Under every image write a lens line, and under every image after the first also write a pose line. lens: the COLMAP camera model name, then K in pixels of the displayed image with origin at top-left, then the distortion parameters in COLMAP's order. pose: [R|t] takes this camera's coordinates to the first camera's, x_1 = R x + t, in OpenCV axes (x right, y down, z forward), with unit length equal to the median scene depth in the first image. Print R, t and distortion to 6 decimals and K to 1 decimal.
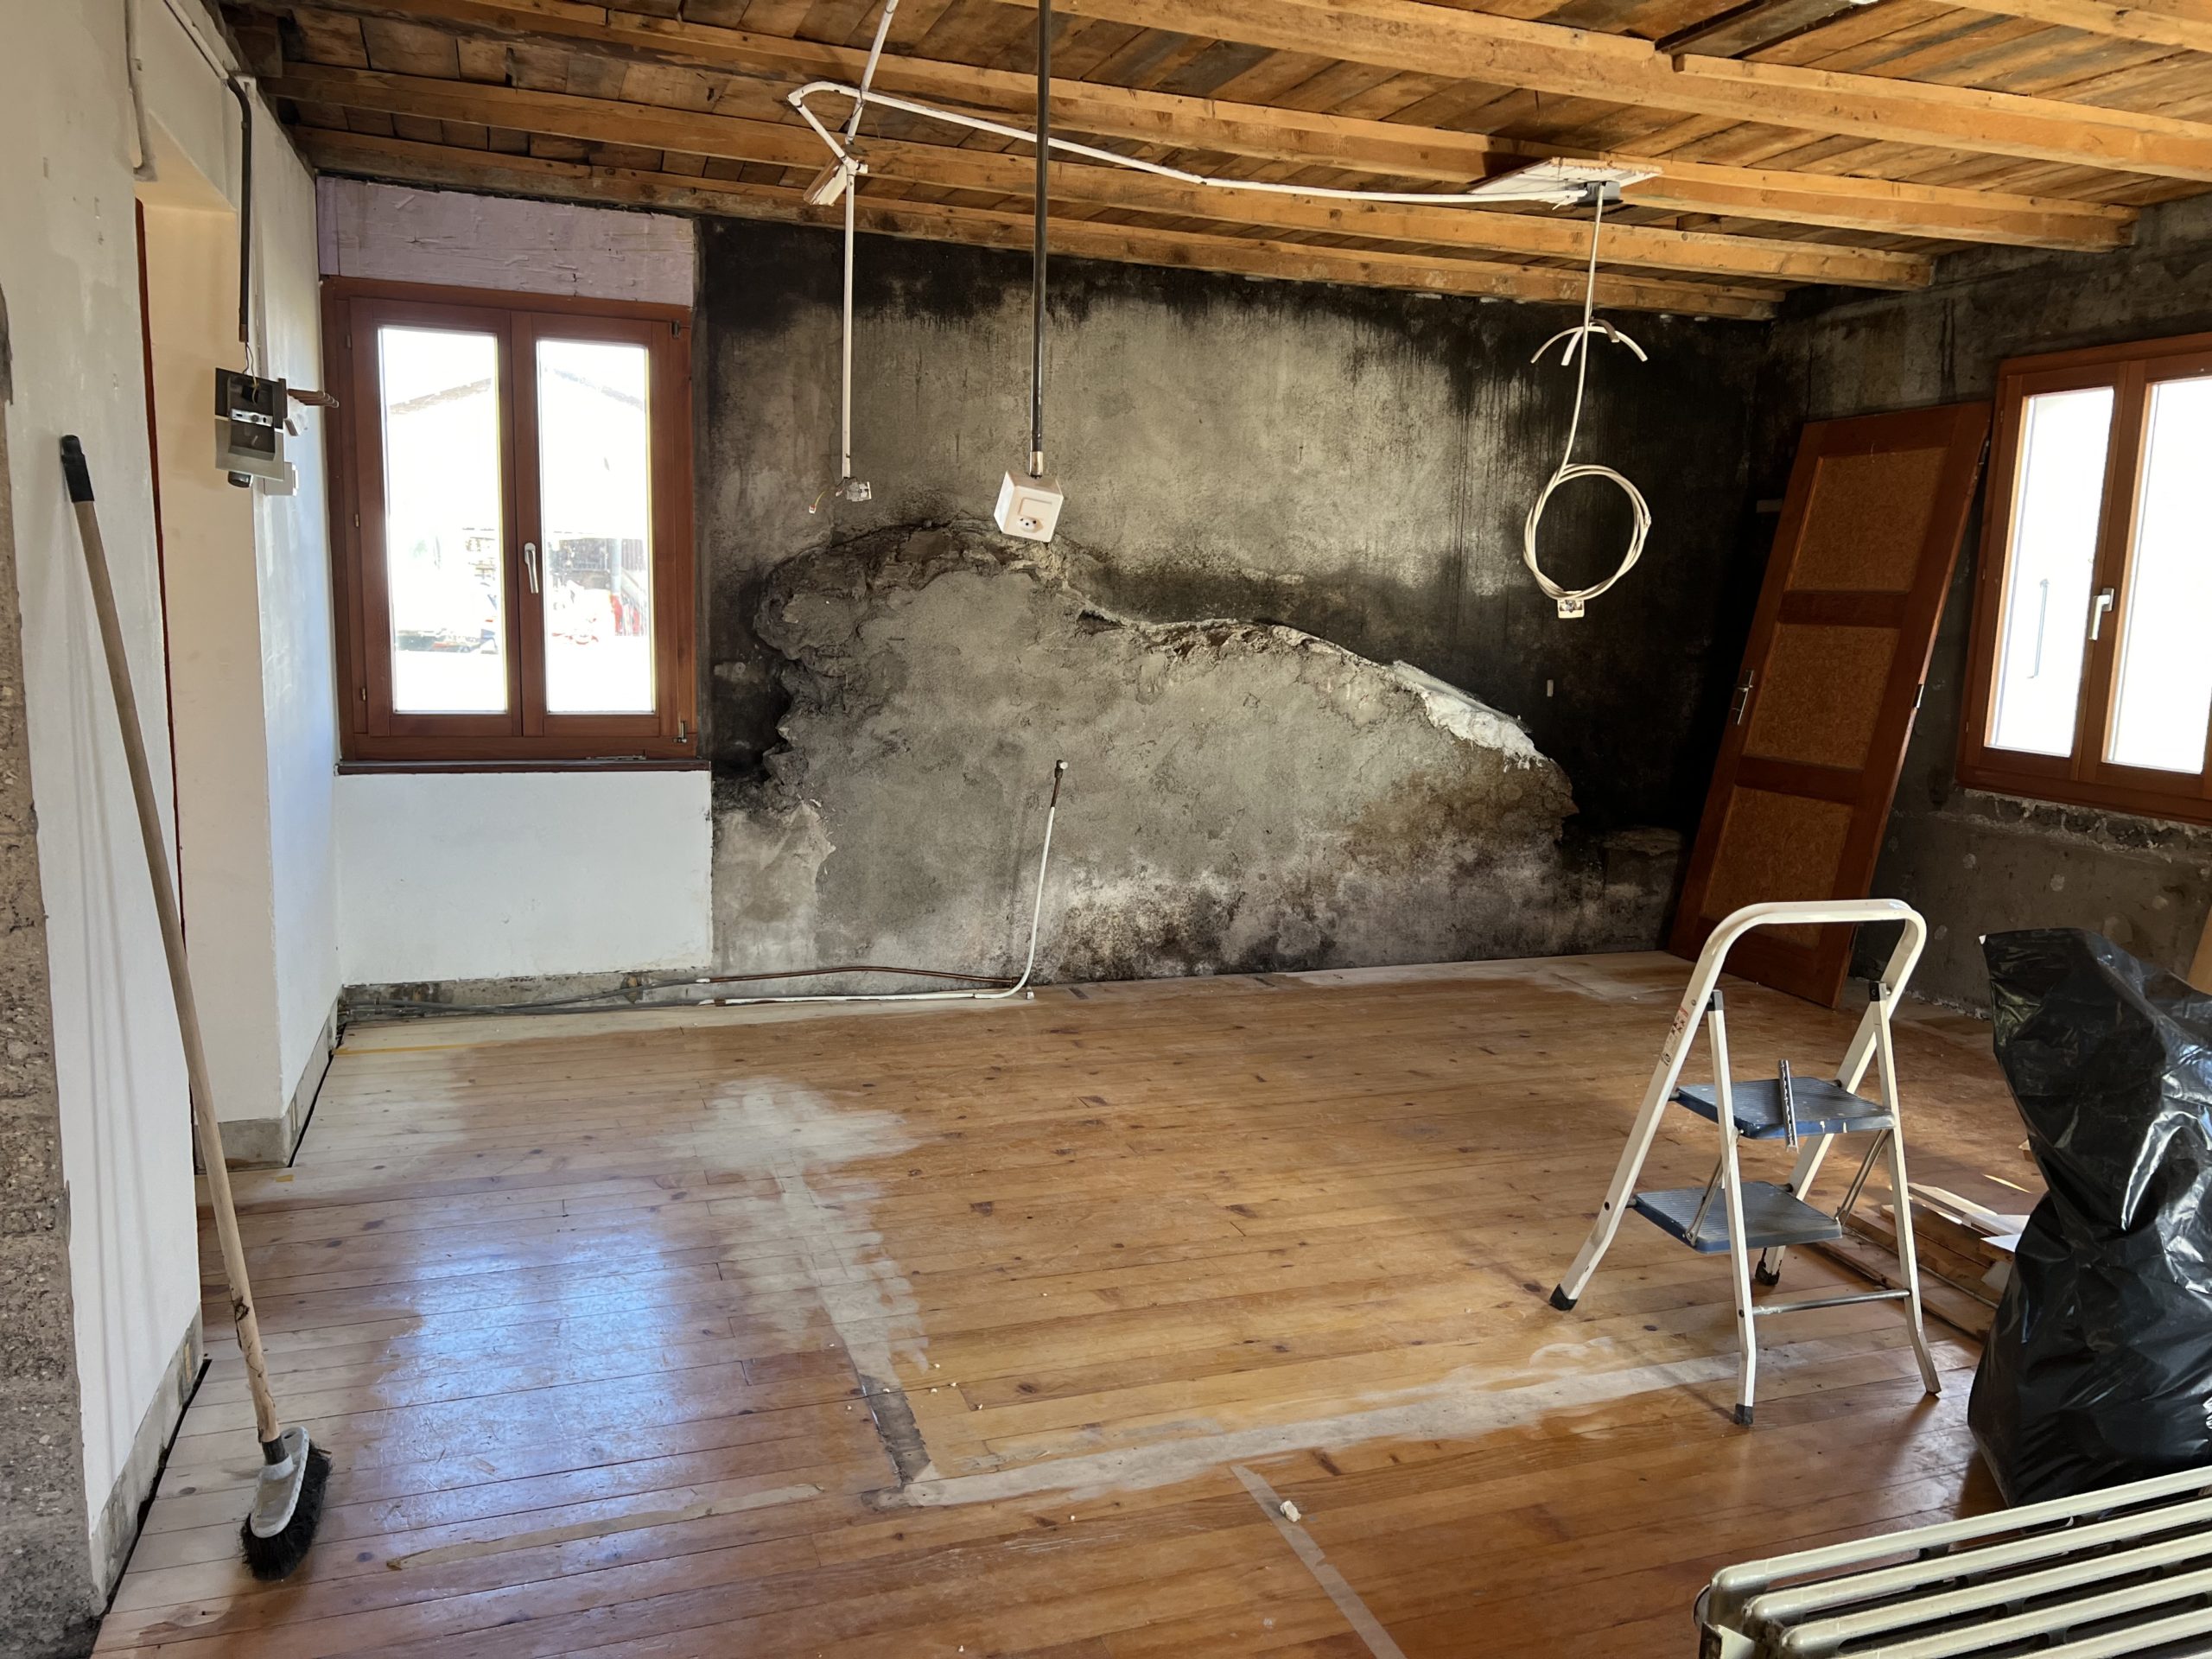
lens RADIAL K [[1681.3, 0, 1106.0], [0, 1681.3, 829.5], [0, 0, 1]] dist [0.062518, -0.055024]
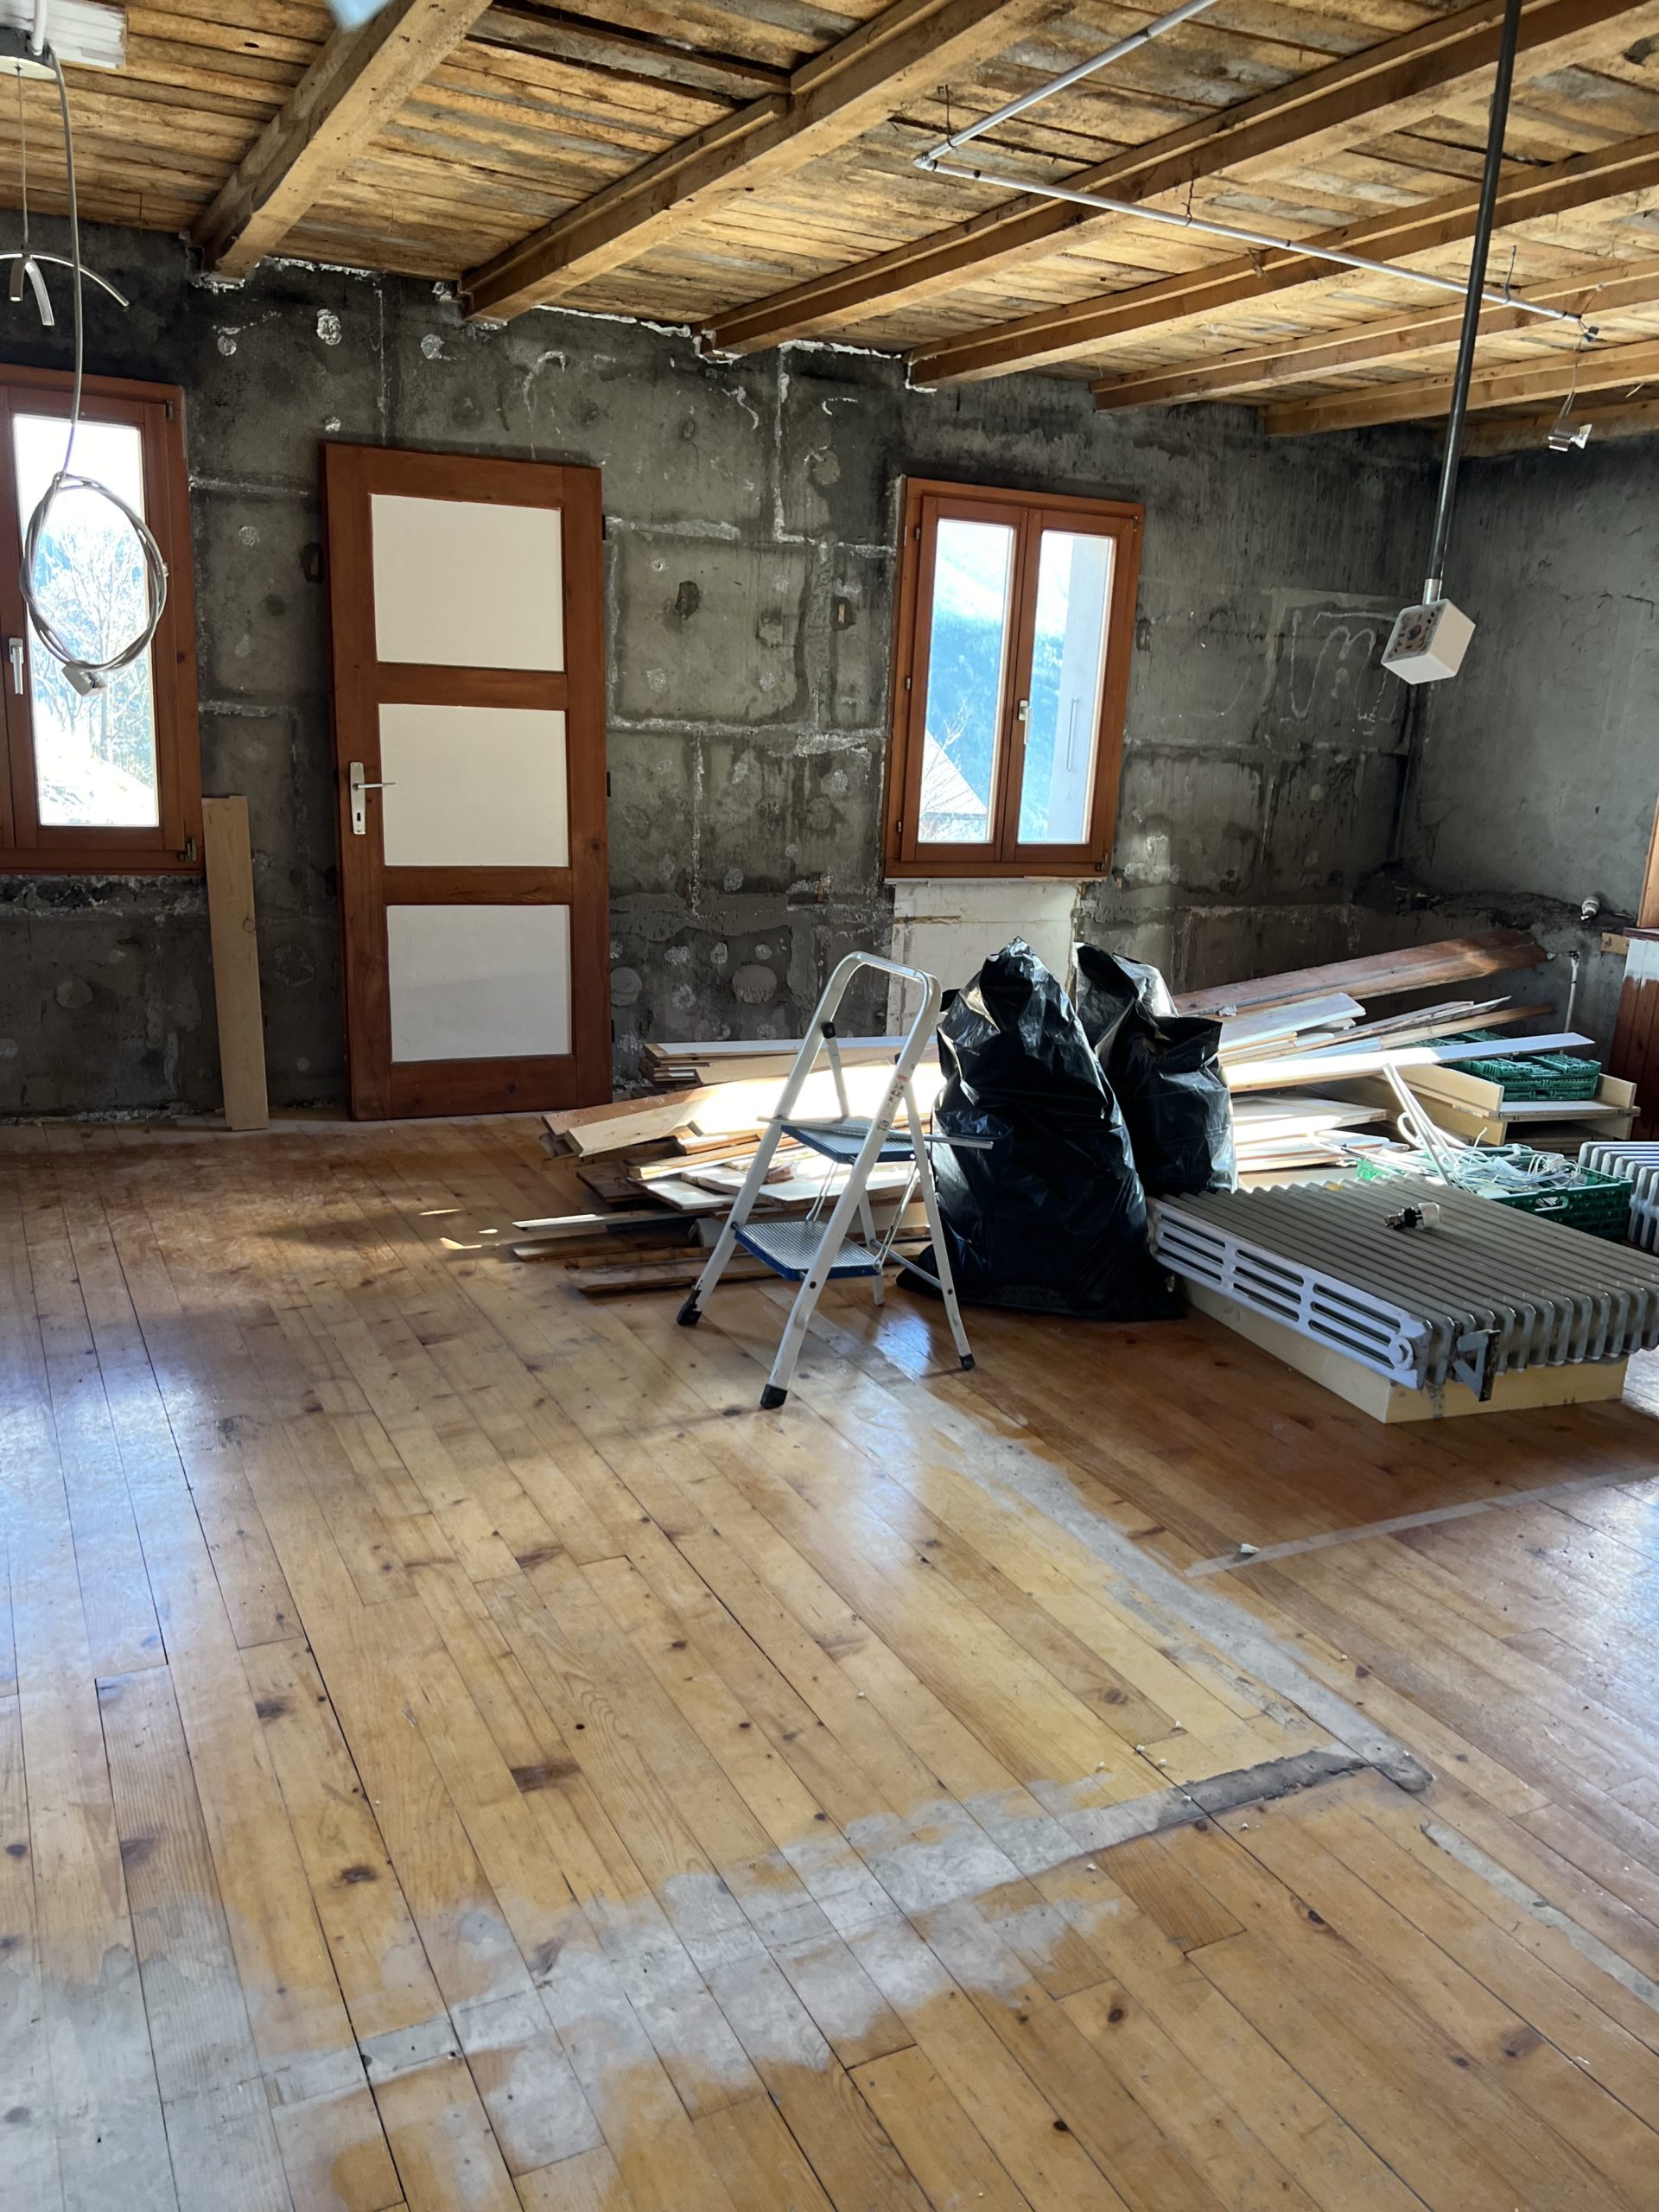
lens RADIAL K [[1681.3, 0, 829.5], [0, 1681.3, 1106.0], [0, 0, 1]] dist [0.062518, -0.055024]
pose [[-0.124396, -0.268647, 0.955172, -0.429552], [0.100414, 0.954299, 0.281479, -0.113976], [-0.987139, 0.130928, -0.091735, 0.672629]]
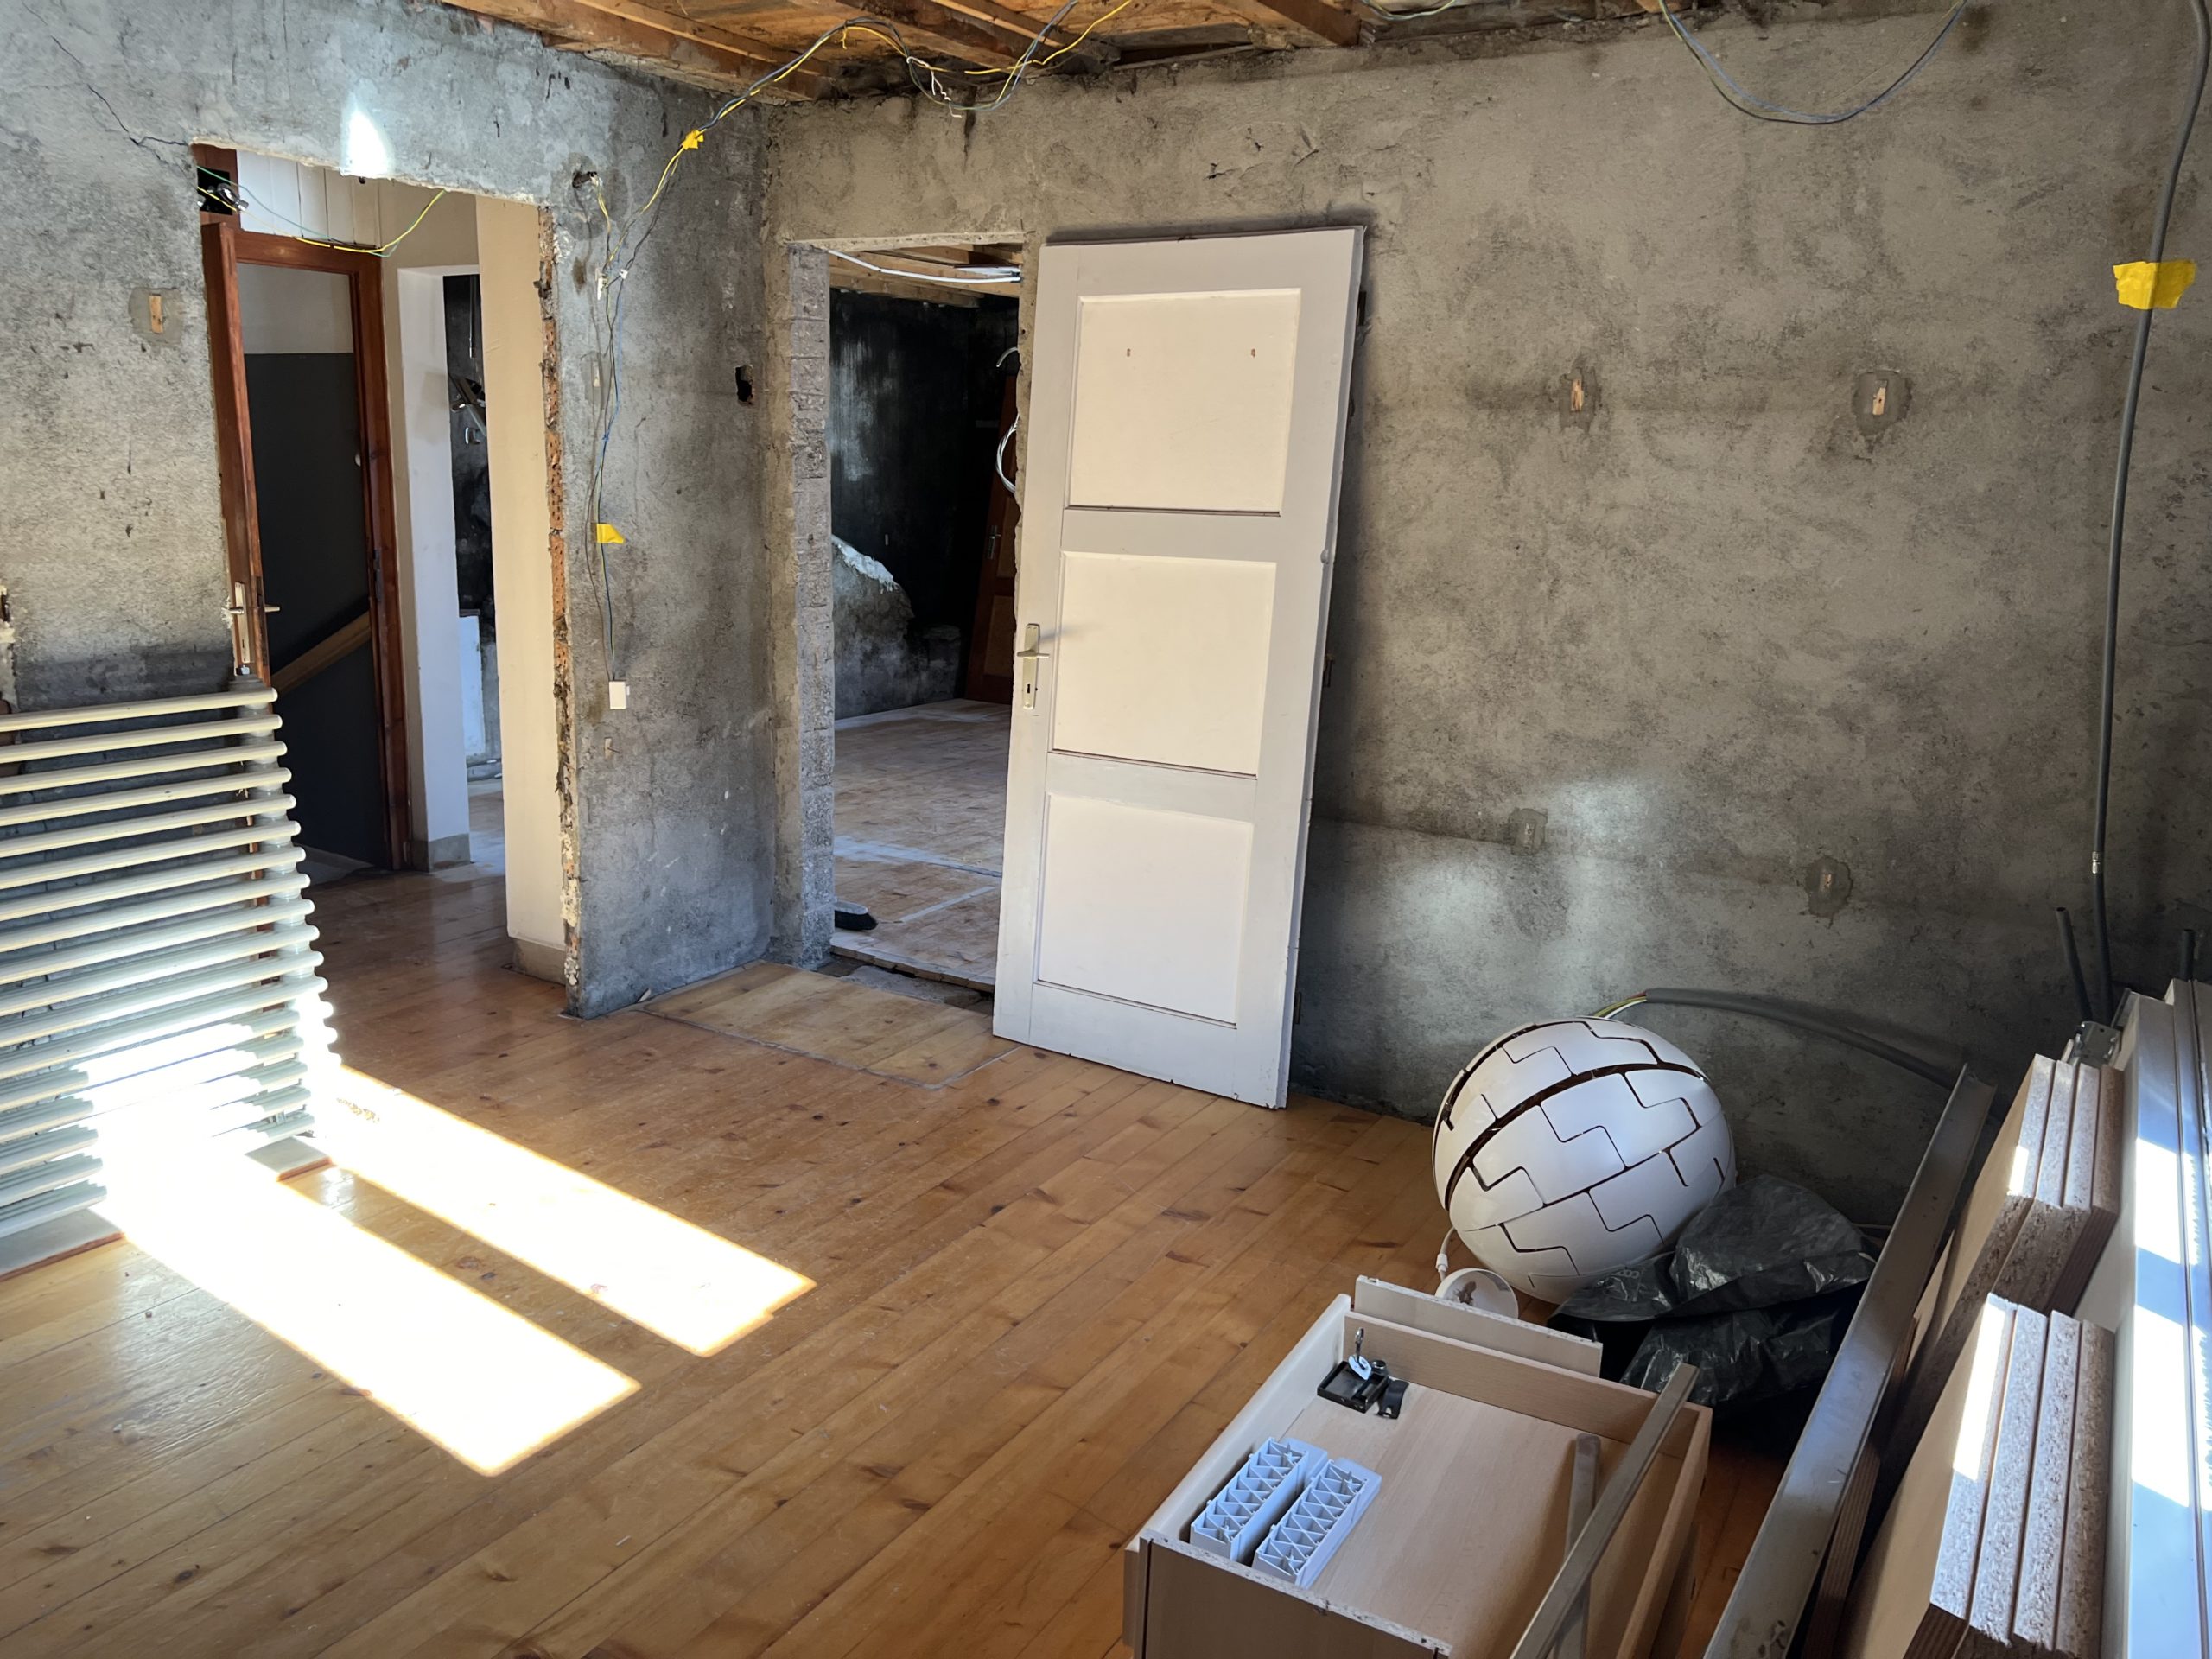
lens RADIAL K [[1681.3, 0, 1106.0], [0, 1681.3, 829.5], [0, 0, 1]] dist [0.062518, -0.055024]
pose [[0.773901, -0.140542, 0.617515, -0.759425], [0.085922, 0.989350, 0.117487, 0.022231], [-0.627451, -0.037865, 0.777735, -0.476488]]
